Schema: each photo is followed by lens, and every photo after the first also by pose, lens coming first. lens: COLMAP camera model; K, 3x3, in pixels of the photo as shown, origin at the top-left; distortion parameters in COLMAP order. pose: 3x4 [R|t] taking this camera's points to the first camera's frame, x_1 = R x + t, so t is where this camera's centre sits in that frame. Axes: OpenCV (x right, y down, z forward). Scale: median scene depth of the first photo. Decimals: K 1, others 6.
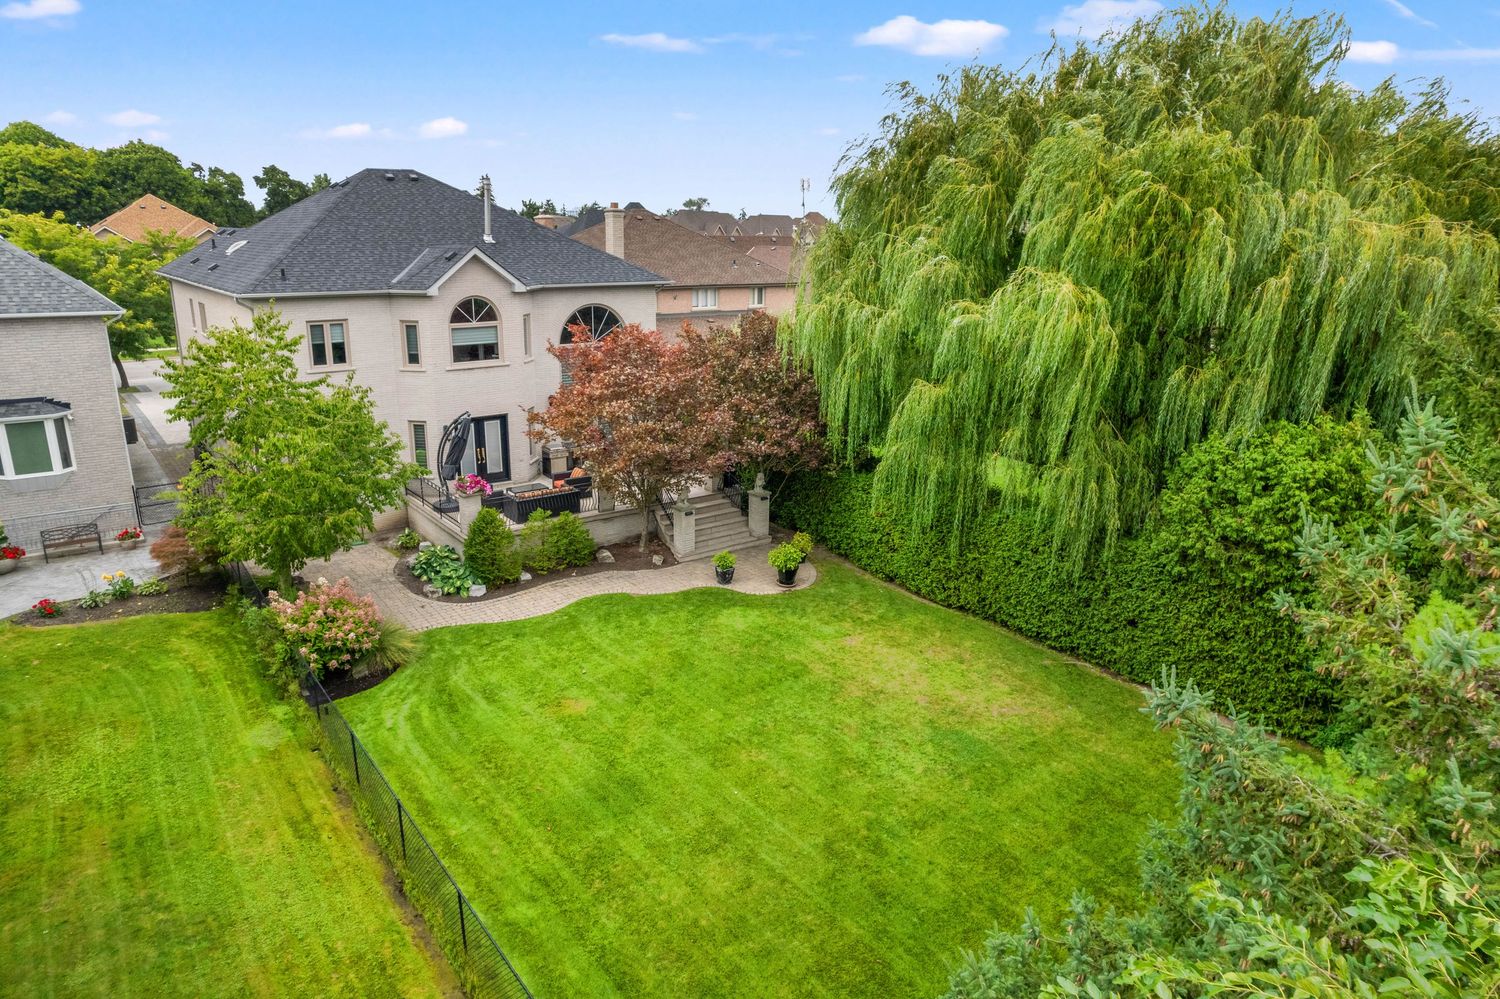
lens RADIAL K [[942.9, 0, 786.0], [0, 942.9, 575.4], [0, 0, 1]] dist [-0.071752, 0.064553]
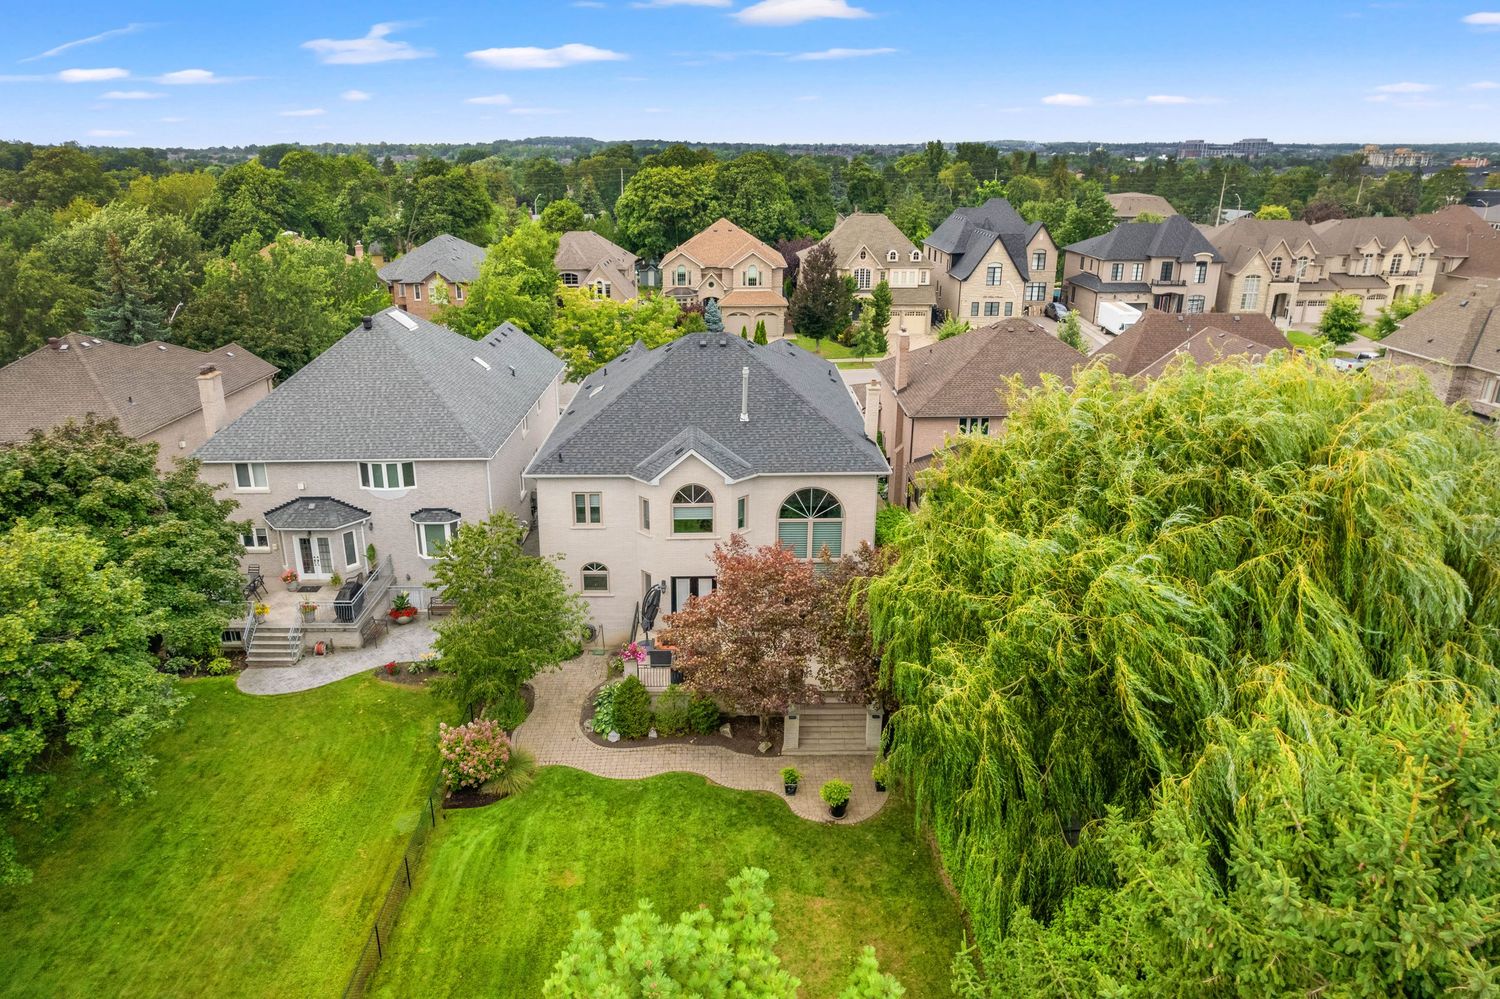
lens RADIAL K [[961.1, 0, 713.4], [0, 961.1, 537.7], [0, 0, 1]] dist [-0.061103, 0.037719]
pose [[0.773068, 0.212197, -0.597778, 0.548421], [-0.195147, 0.976242, 0.094171, -0.426368], [0.603559, 0.043854, 0.796111, 0.013516]]
